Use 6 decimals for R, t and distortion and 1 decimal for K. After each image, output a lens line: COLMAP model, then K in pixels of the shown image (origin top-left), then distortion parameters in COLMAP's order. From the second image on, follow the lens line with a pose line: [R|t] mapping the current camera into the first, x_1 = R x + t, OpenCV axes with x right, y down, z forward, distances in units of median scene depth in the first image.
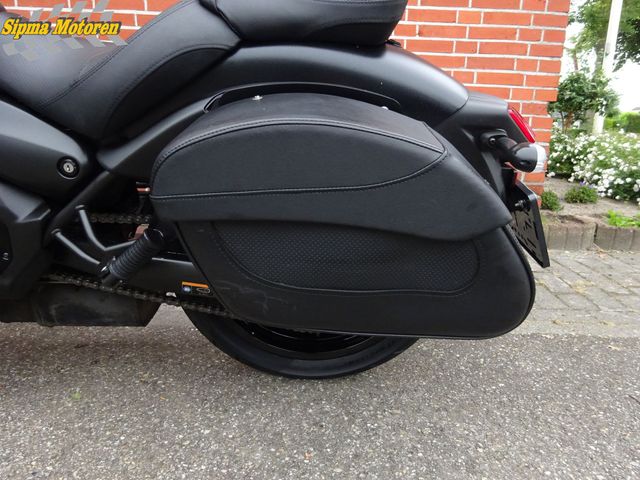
lens RADIAL K [[470.6, 0, 318.5], [0, 470.6, 241.7], [0, 0, 1]] dist [0.004145, -0.005516]
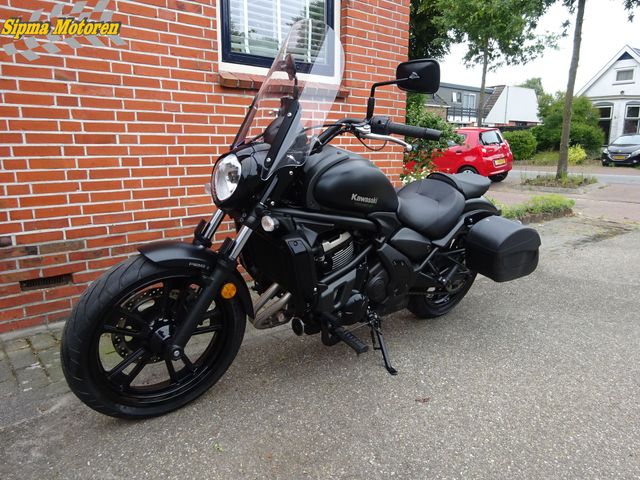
lens RADIAL K [[470.6, 0, 319.1], [0, 470.6, 239.9], [0, 0, 1]] dist [-0.000027, -0.000963]
pose [[0.771727, -0.154422, 0.616921, -2.059921], [0.169842, 0.984882, 0.034065, -0.307476], [-0.612855, 0.078491, 0.786288, -0.614652]]
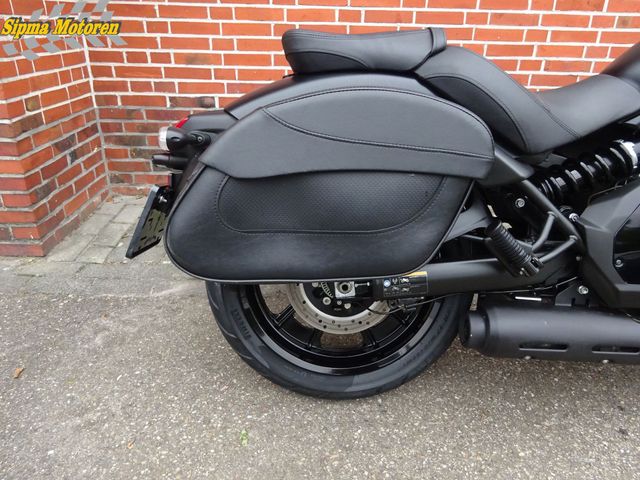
lens RADIAL K [[468.7, 0, 319.3], [0, 468.7, 239.5], [0, 0, 1]] dist [0.005893, -0.011771]
pose [[0.999943, -0.008262, -0.006727, -1.343037], [0.009404, 0.981196, 0.192785, -0.275016], [0.005008, -0.192838, 0.981218, -0.121428]]
